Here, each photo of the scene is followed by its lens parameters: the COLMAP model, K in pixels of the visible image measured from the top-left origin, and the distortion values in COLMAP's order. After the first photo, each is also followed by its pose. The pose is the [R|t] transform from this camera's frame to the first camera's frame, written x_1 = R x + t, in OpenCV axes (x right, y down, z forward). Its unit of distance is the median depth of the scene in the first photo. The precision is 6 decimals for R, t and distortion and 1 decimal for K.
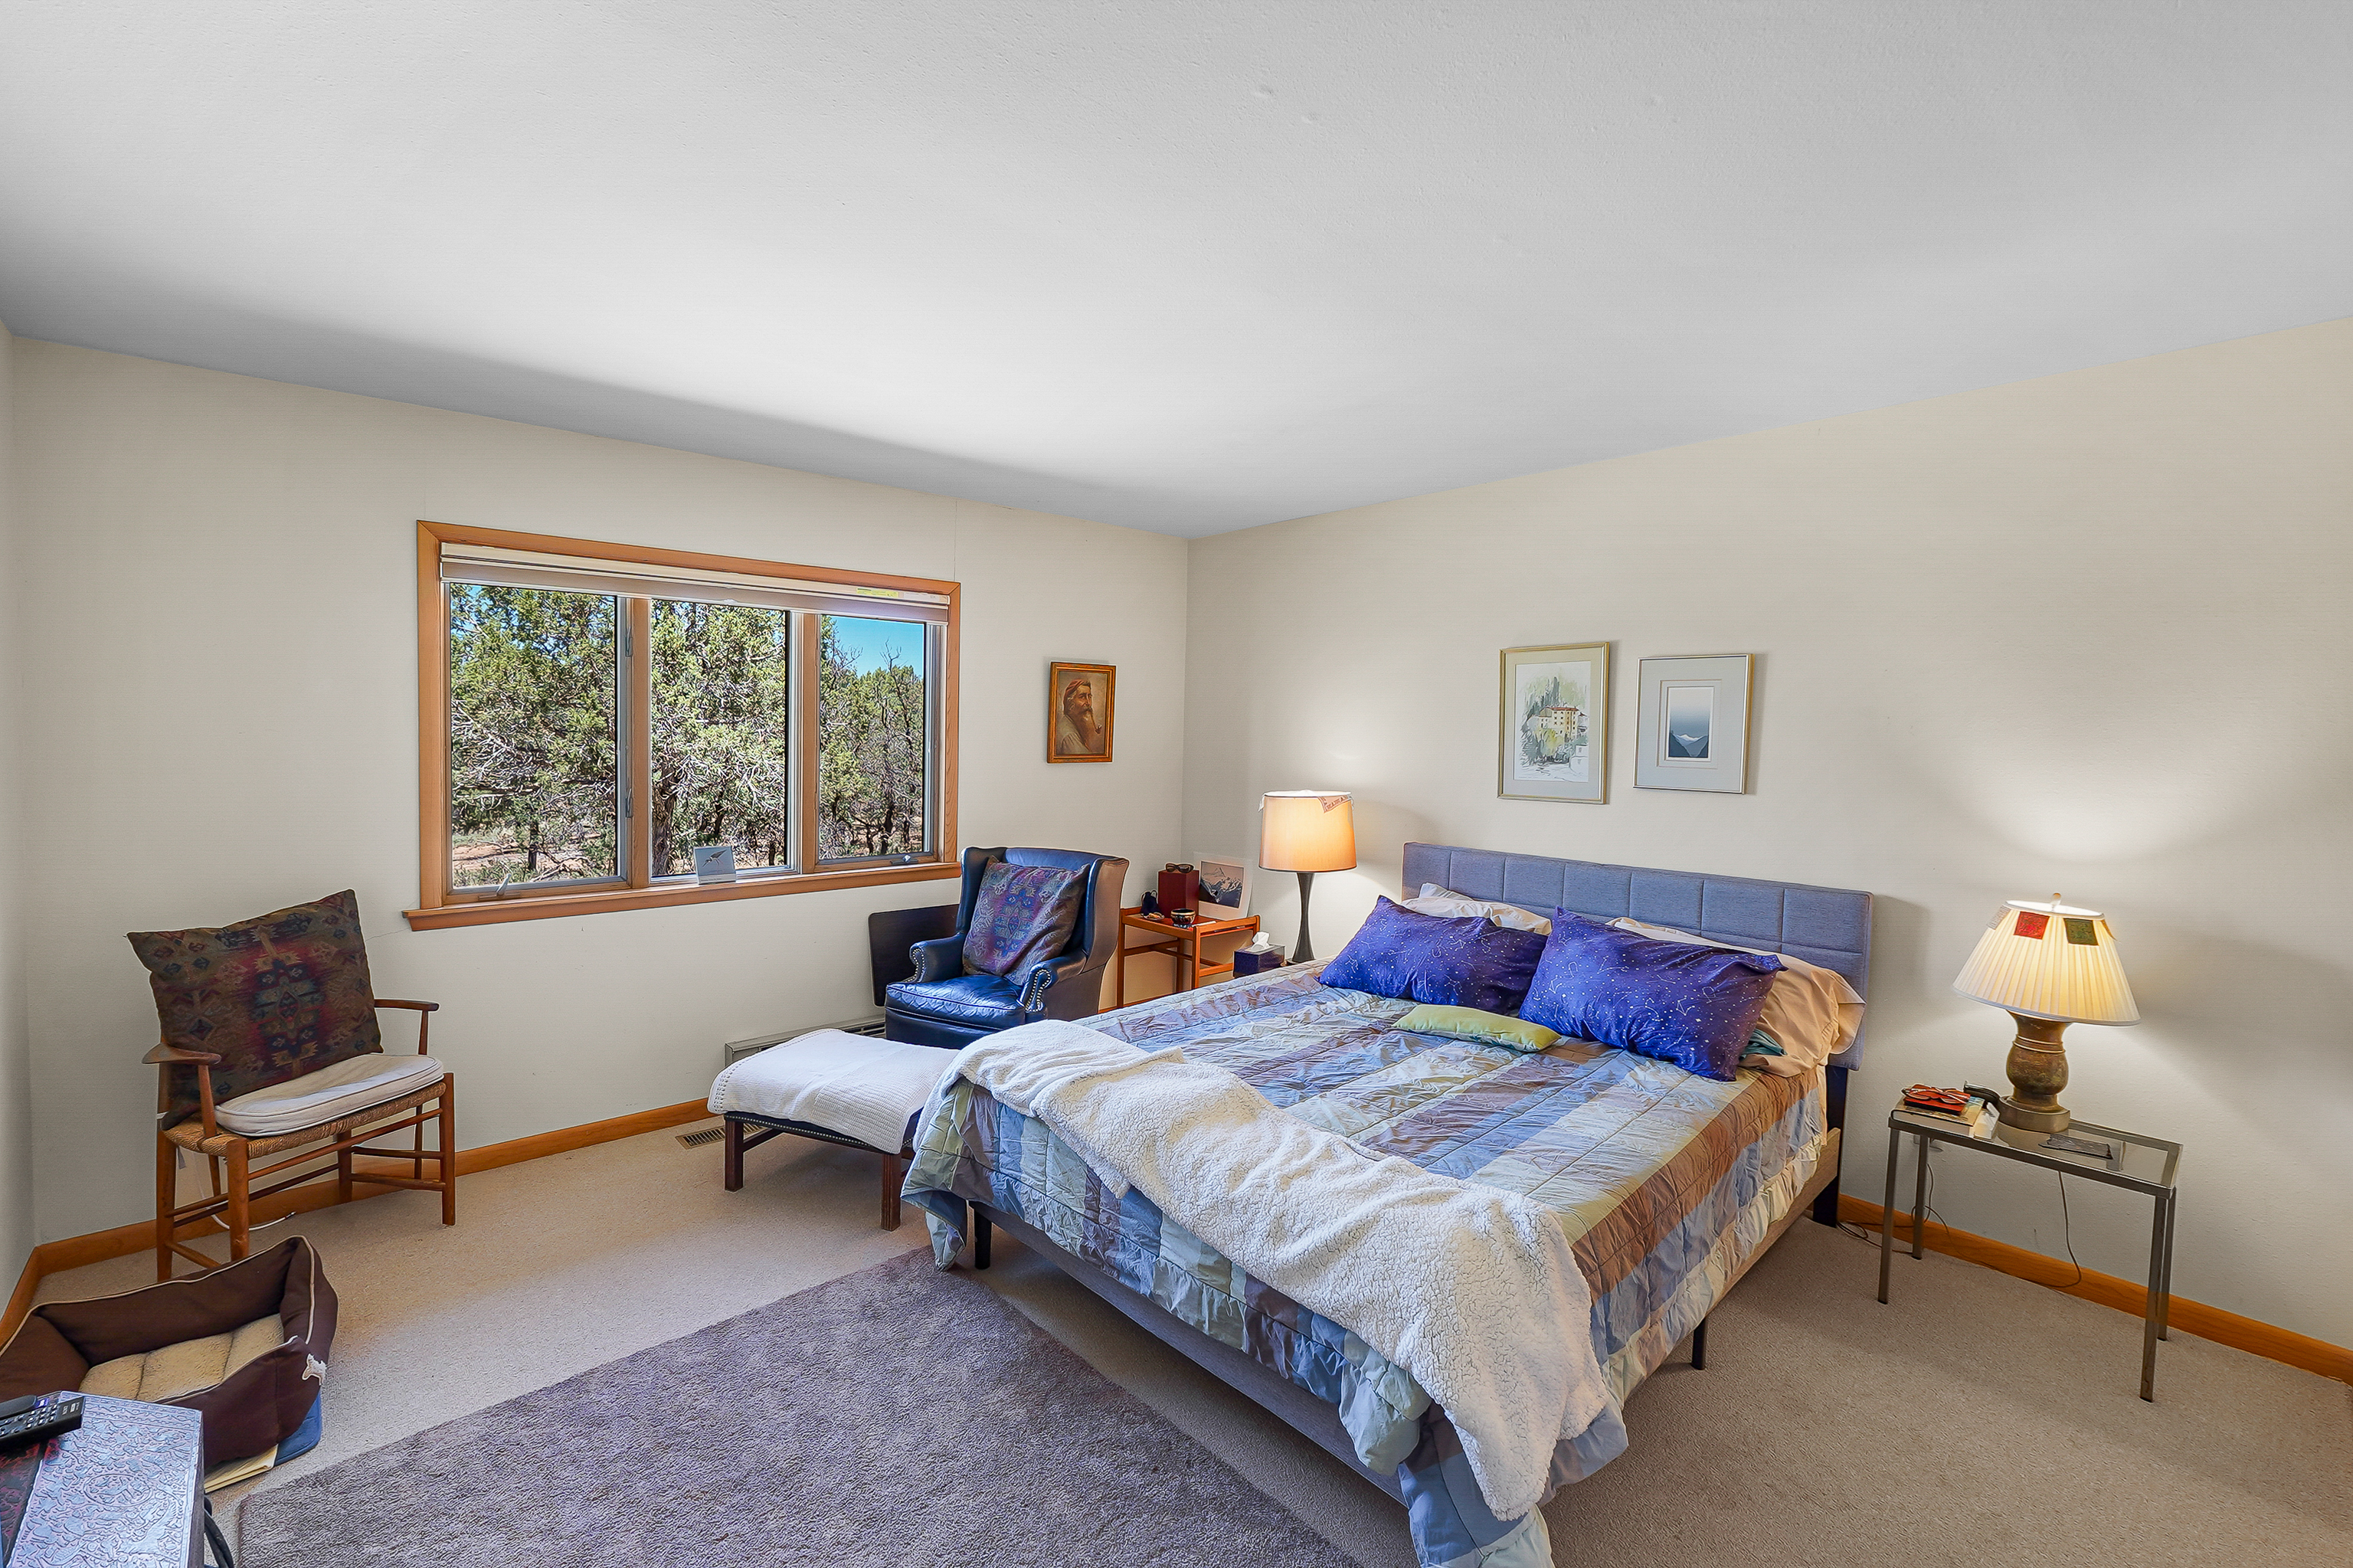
lens RADIAL K [[1018.3, 0, 1176.0], [0, 1018.3, 774.5], [0, 0, 1]] dist [-0.020512, 0.005658]
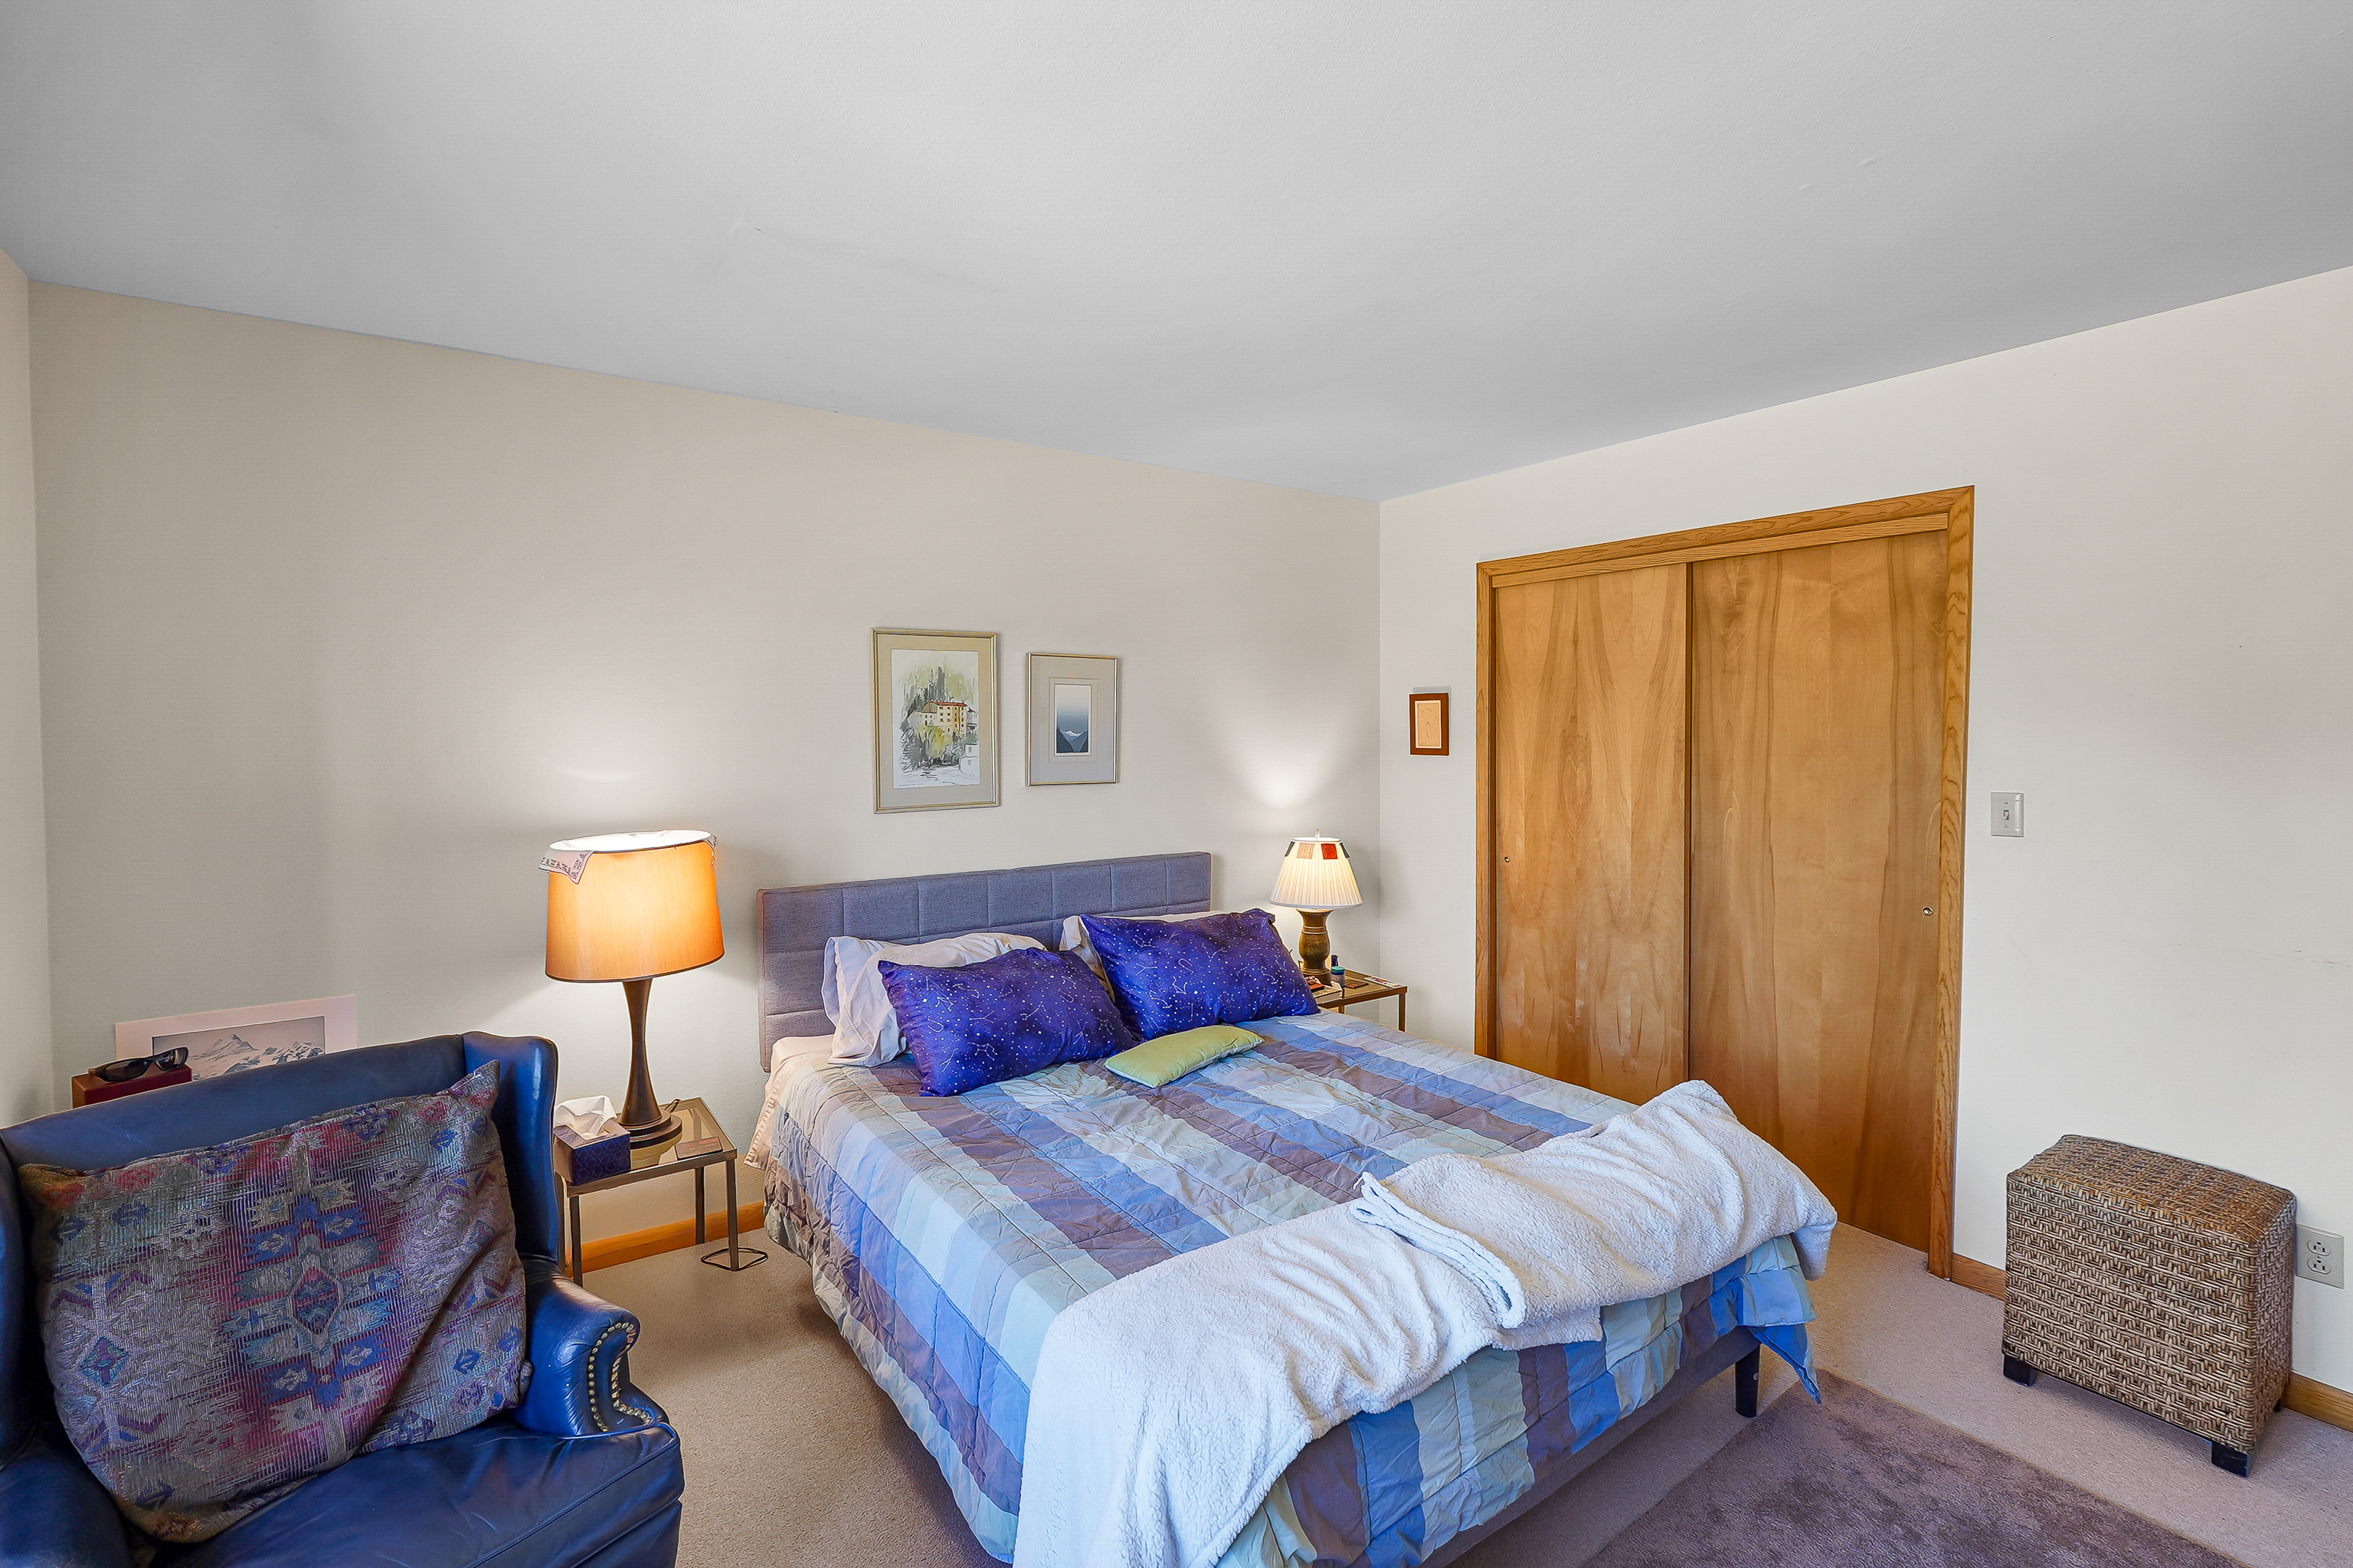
lens RADIAL K [[1018.3, 0, 1176.1], [0, 1018.3, 776.5], [0, 0, 1]] dist [-0.020512, 0.005658]
pose [[0.130584, -0.055695, 0.989872, -0.475454], [0.052187, 0.997423, 0.049235, -0.035087], [-0.990063, 0.045229, 0.133154, 0.694304]]
